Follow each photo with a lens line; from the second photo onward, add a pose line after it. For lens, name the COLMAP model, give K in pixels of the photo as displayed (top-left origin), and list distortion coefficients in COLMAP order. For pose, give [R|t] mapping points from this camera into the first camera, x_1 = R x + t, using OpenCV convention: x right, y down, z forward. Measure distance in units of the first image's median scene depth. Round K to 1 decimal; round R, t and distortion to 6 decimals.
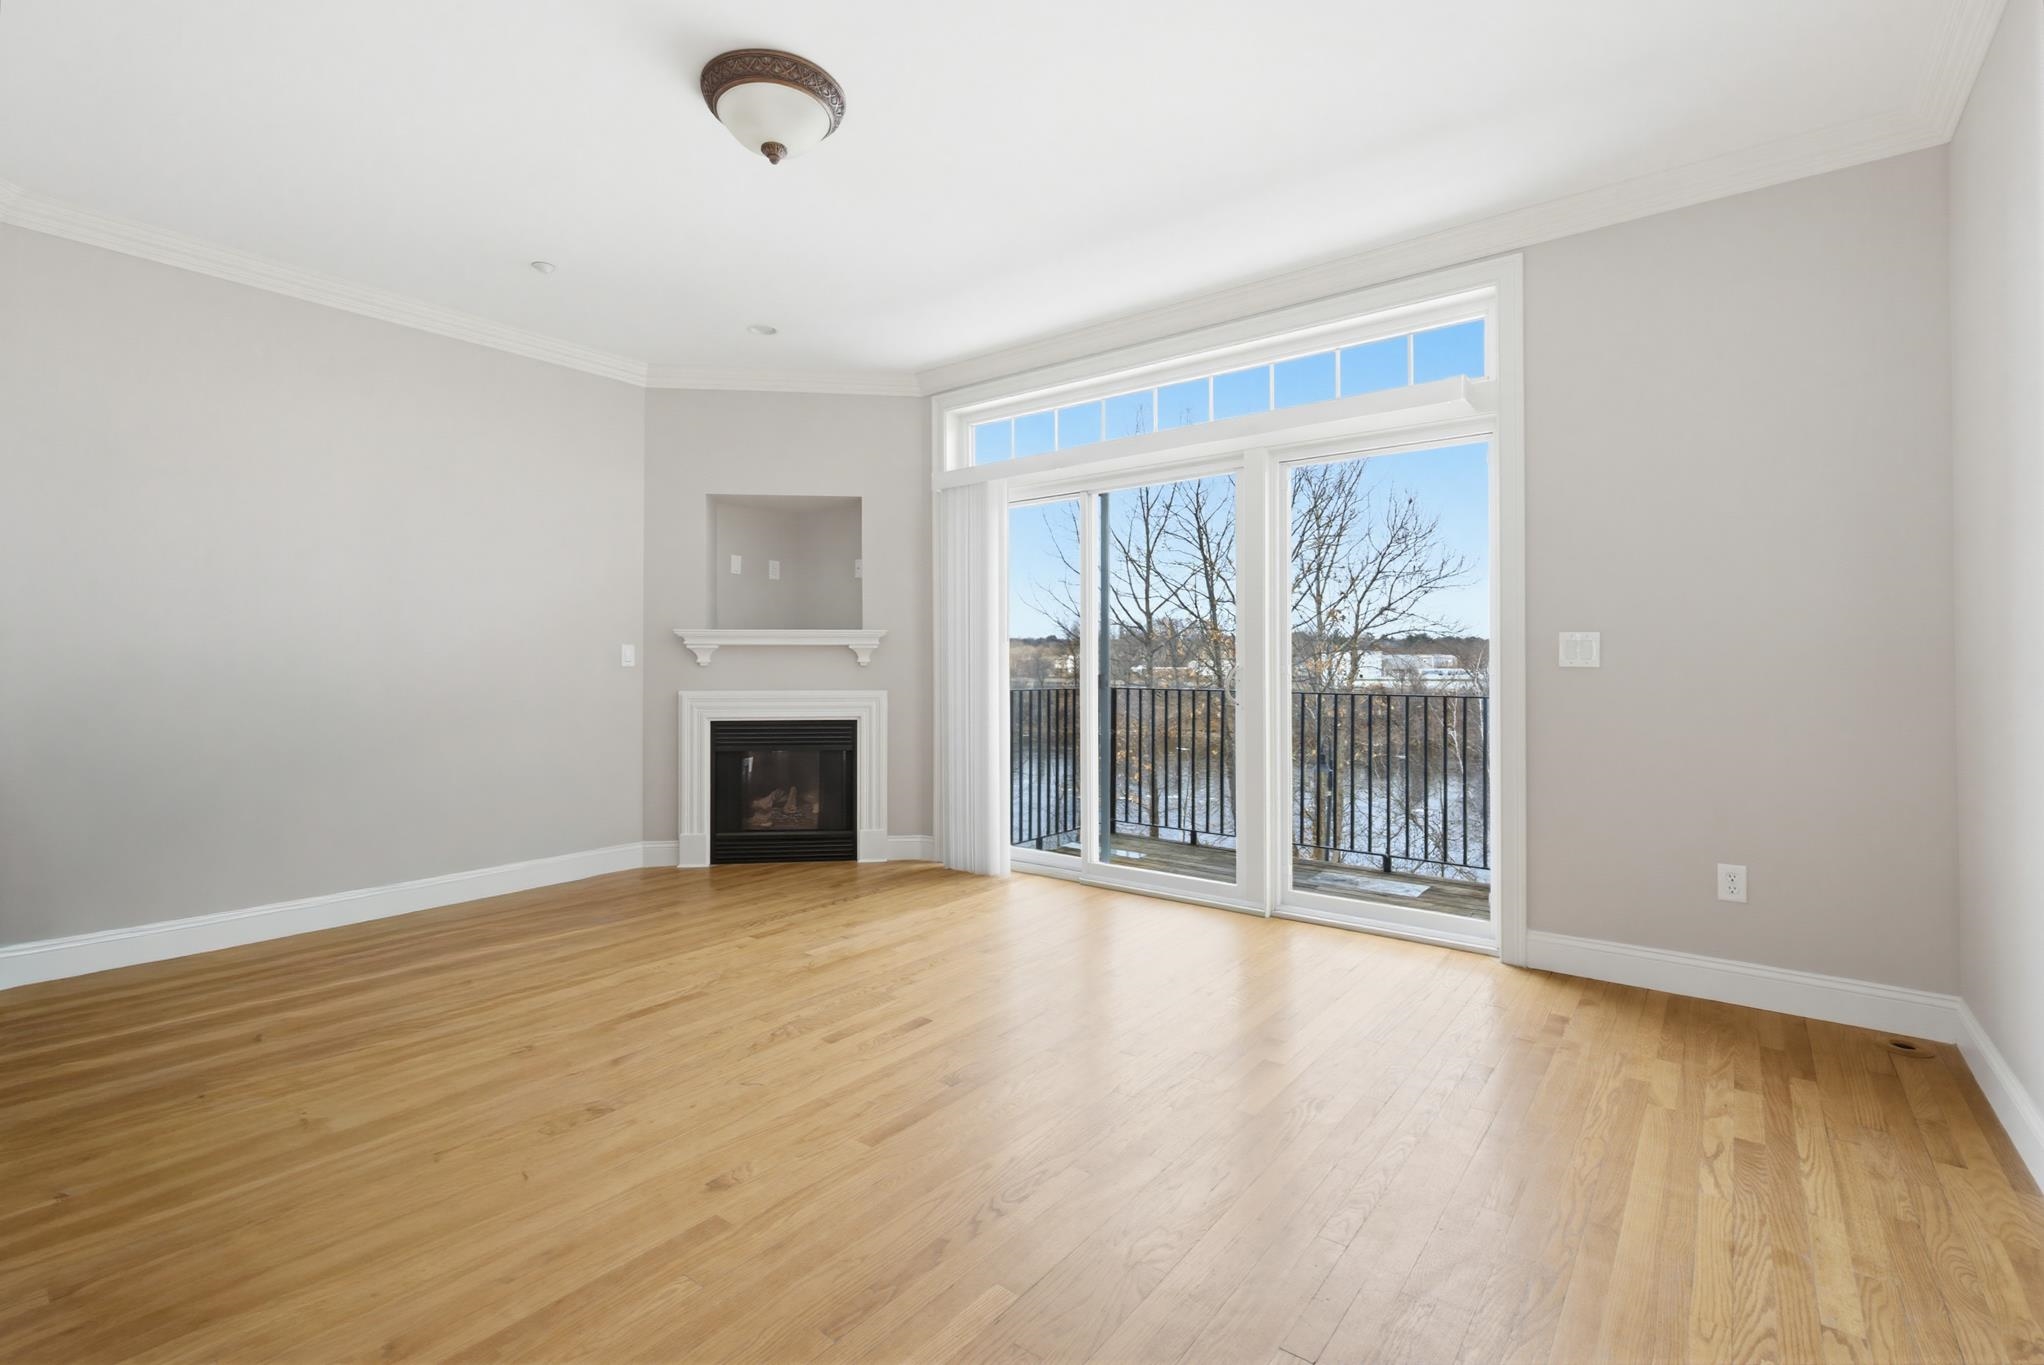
lens RADIAL K [[931.0, 0, 1005.8], [0, 931.0, 657.3], [0, 0, 1]] dist [-0.002279, -0.000296]
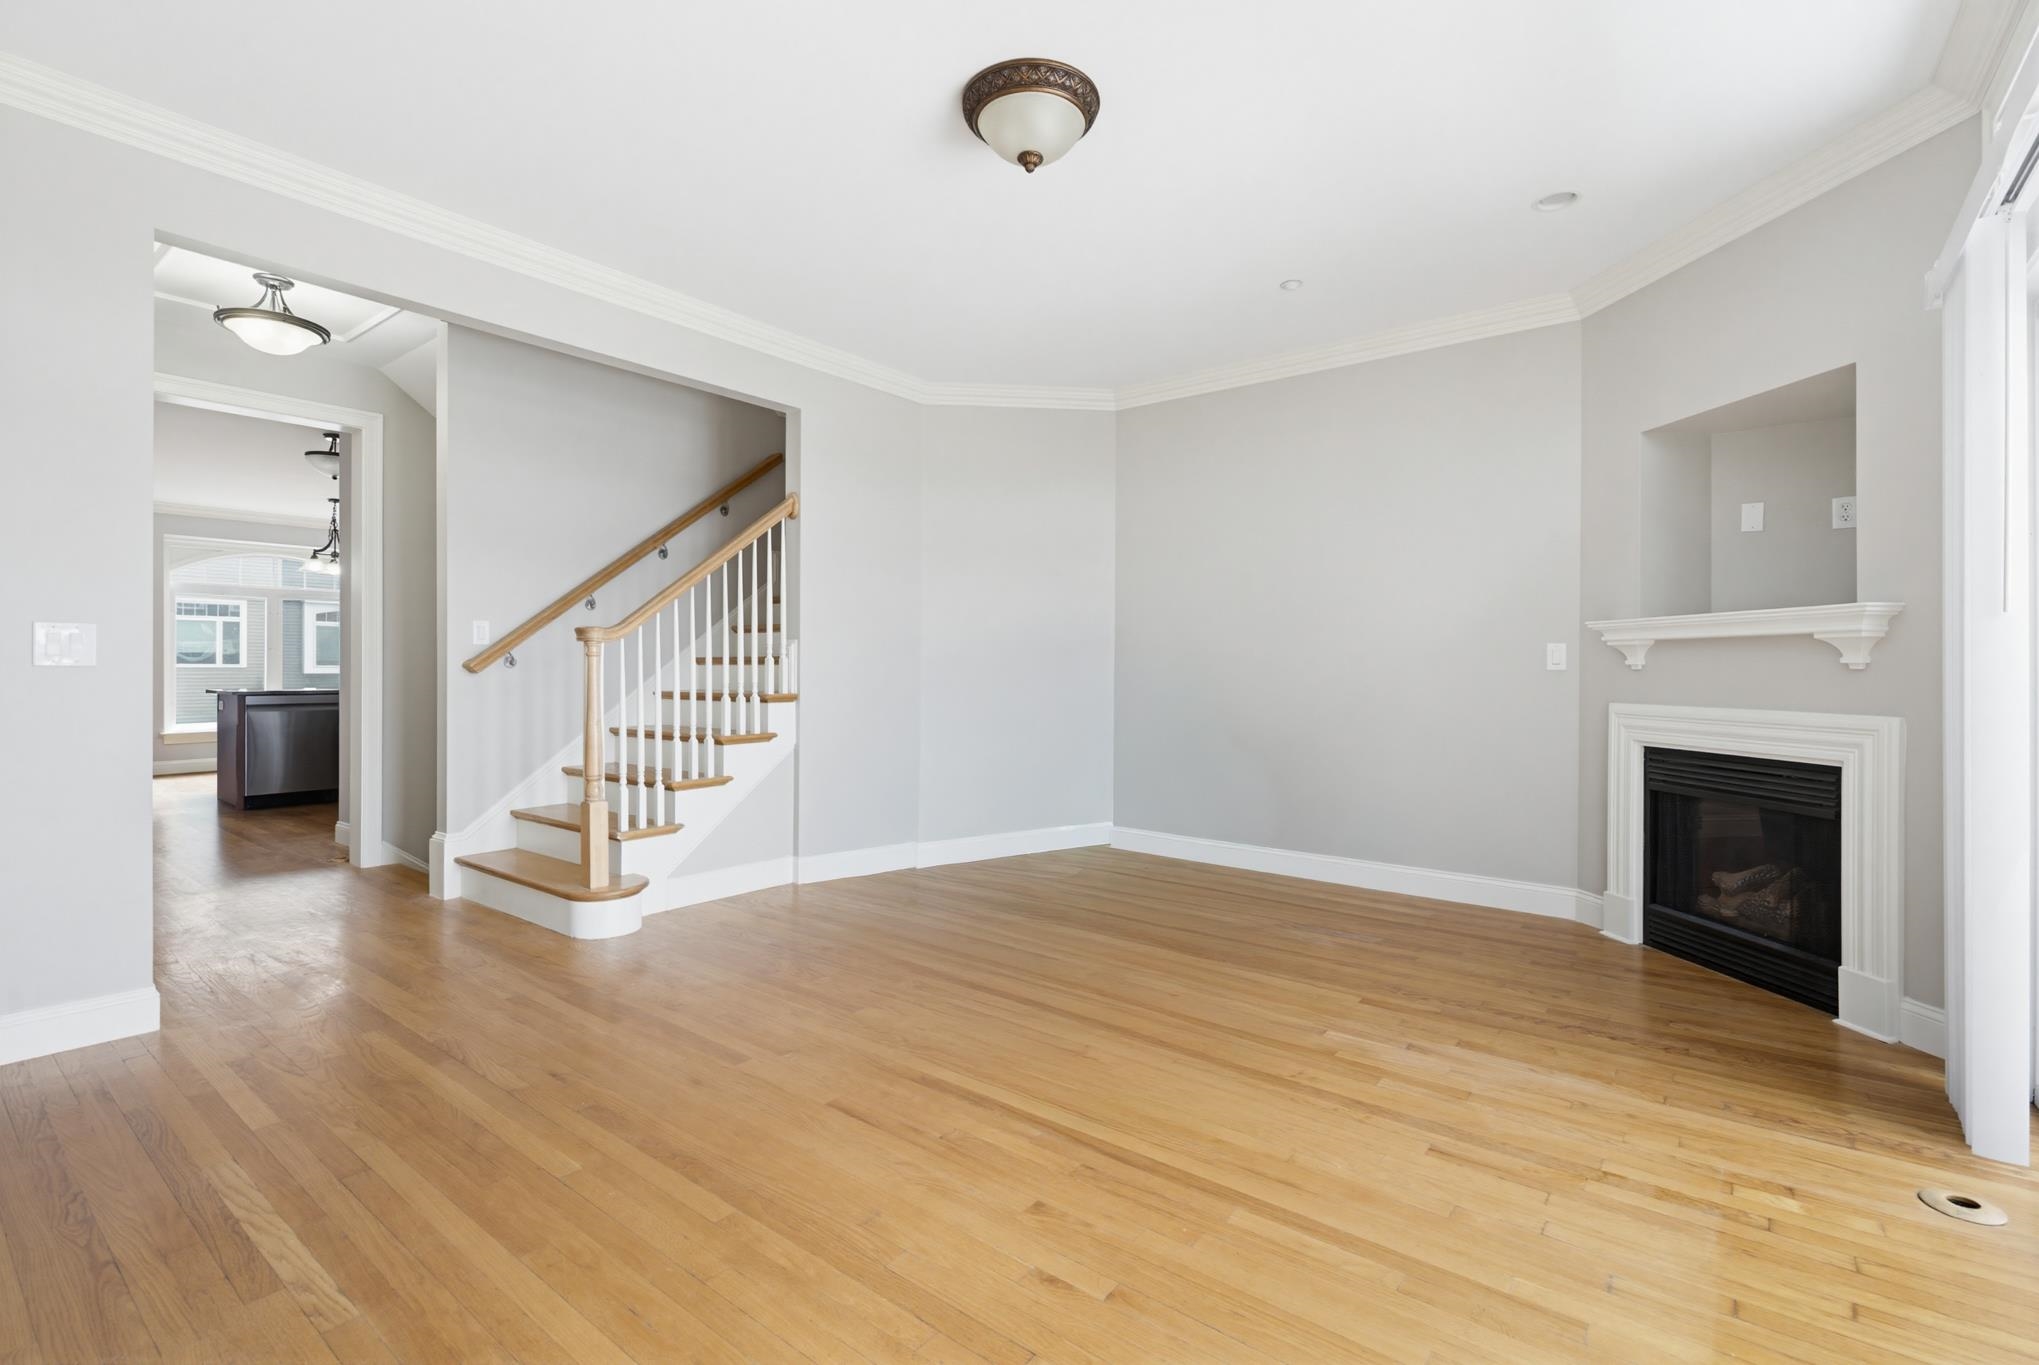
lens RADIAL K [[928.7, 0, 1024.1], [0, 928.7, 662.7], [0, 0, 1]] dist [-0.002279, -0.000296]
pose [[0.006199, -0.005833, -0.999964, 0.533120], [0.007544, 0.999955, -0.005787, 0.006147], [0.999952, -0.007508, 0.006243, 0.688293]]
